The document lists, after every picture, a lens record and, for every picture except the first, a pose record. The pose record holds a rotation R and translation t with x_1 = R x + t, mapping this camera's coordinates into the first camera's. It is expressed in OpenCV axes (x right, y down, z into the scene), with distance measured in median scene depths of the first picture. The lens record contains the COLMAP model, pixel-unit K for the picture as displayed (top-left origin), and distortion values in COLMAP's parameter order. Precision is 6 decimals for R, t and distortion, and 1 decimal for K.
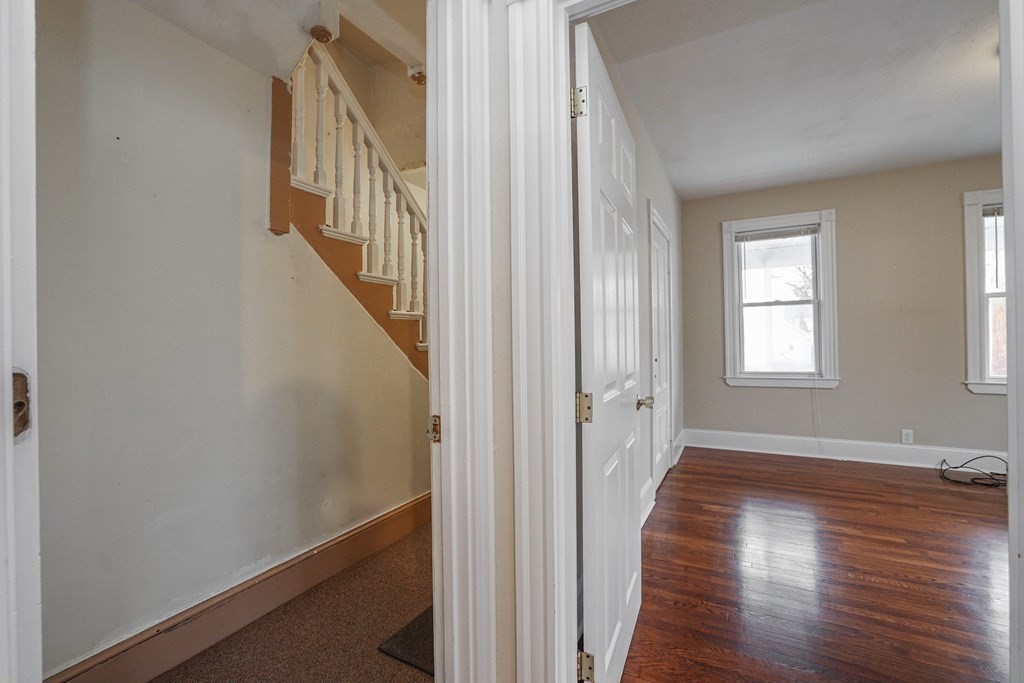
lens RADIAL K [[446.3, 0, 497.7], [0, 446.3, 339.5], [0, 0, 1]] dist [-0.048911, 0.016863]
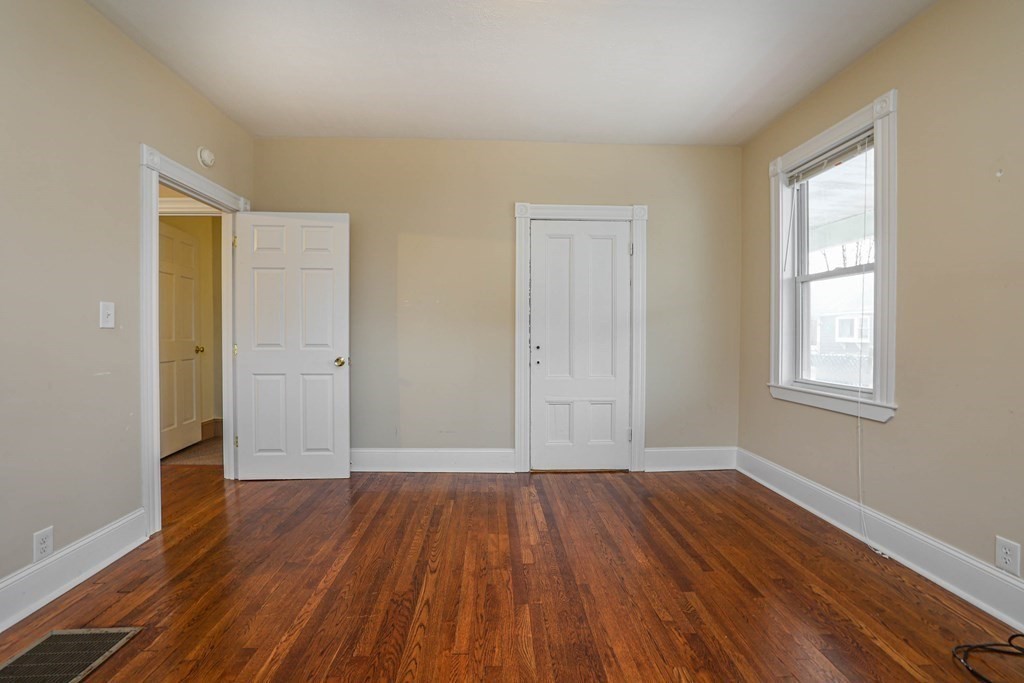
lens RADIAL K [[442.5, 0, 499.6], [0, 442.5, 339.5], [0, 0, 1]] dist [-0.048457, 0.015605]
pose [[0.493422, 0.032417, -0.869186, 1.001027], [-0.009387, 0.999445, 0.031947, -0.004308], [0.869740, -0.007605, 0.493452, 0.315199]]
